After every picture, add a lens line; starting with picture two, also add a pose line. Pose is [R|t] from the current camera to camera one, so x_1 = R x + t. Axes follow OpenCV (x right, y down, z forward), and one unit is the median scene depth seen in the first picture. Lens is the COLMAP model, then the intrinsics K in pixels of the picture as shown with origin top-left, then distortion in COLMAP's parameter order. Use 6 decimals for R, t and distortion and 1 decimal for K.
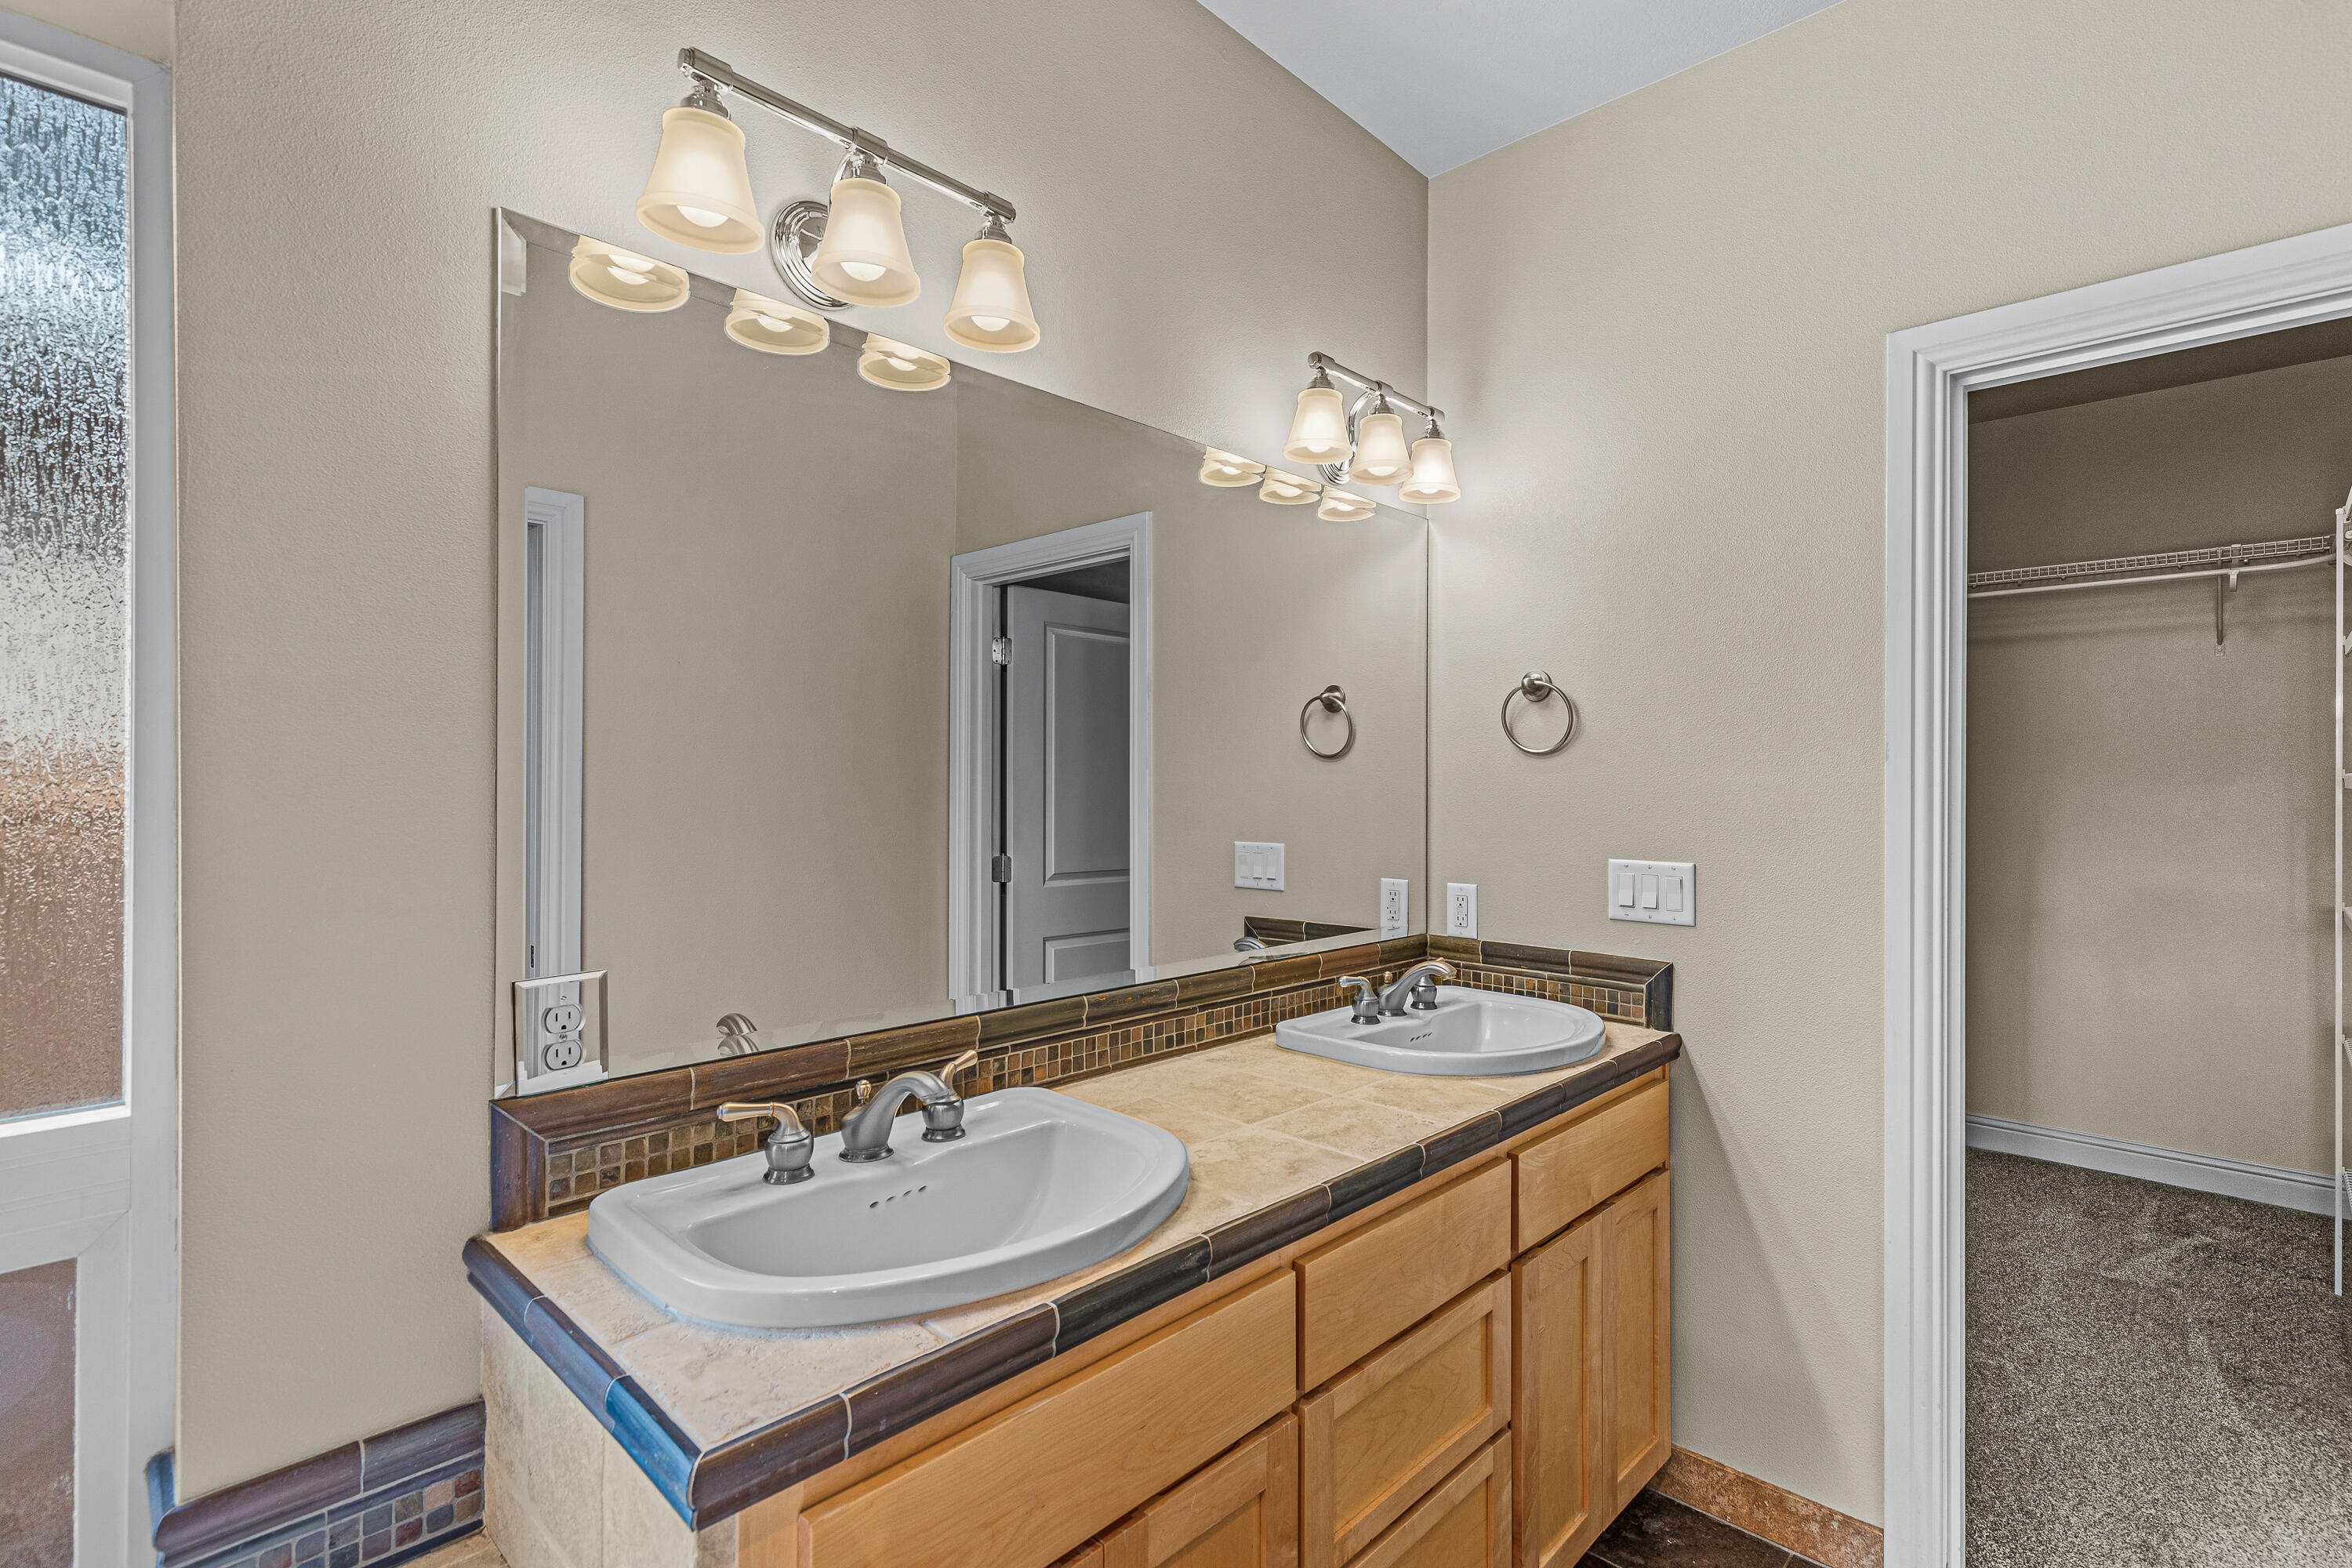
lens RADIAL K [[1082.3, 0, 1185.1], [0, 1082.3, 784.3], [0, 0, 1]] dist [0.008238, -0.000216]
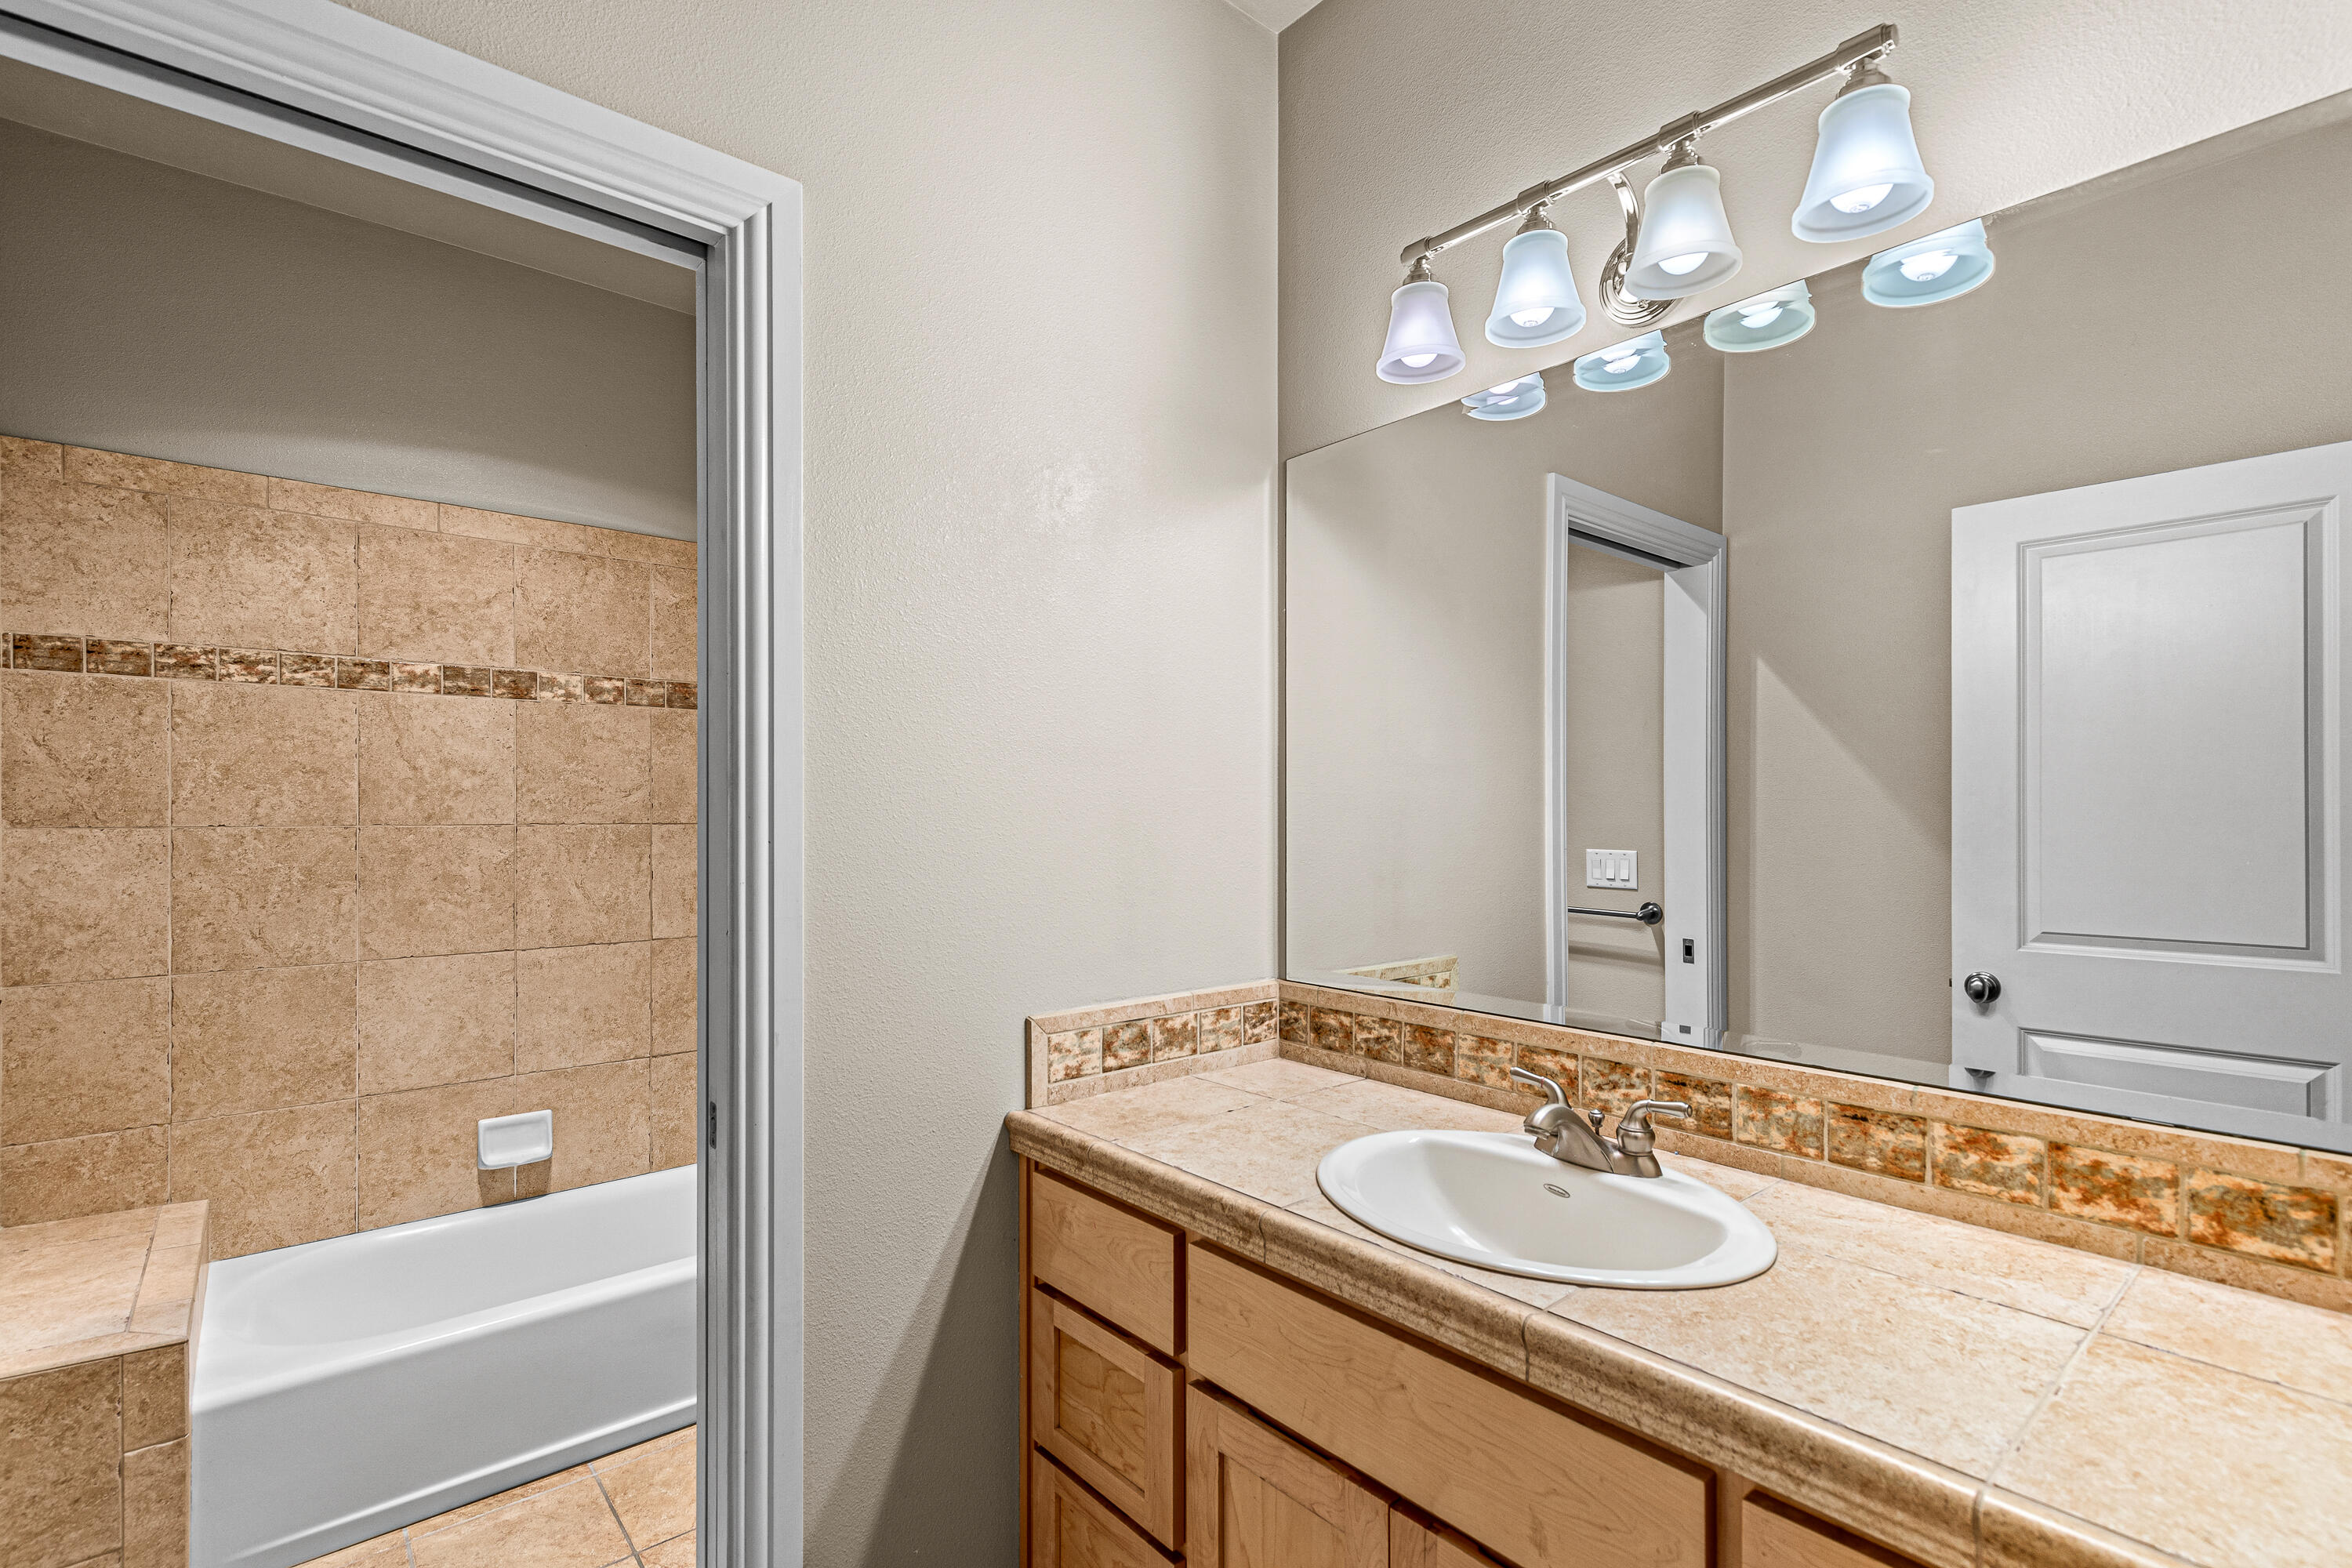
lens RADIAL K [[1082.3, 0, 1169.0], [0, 1082.3, 803.6], [0, 0, 1]] dist [0.008238, -0.000216]
pose [[-0.081340, -0.005566, -0.996671, 0.686697], [-0.010082, 0.999938, -0.004762, 0.003625], [0.996635, 0.009661, -0.081391, 0.654512]]
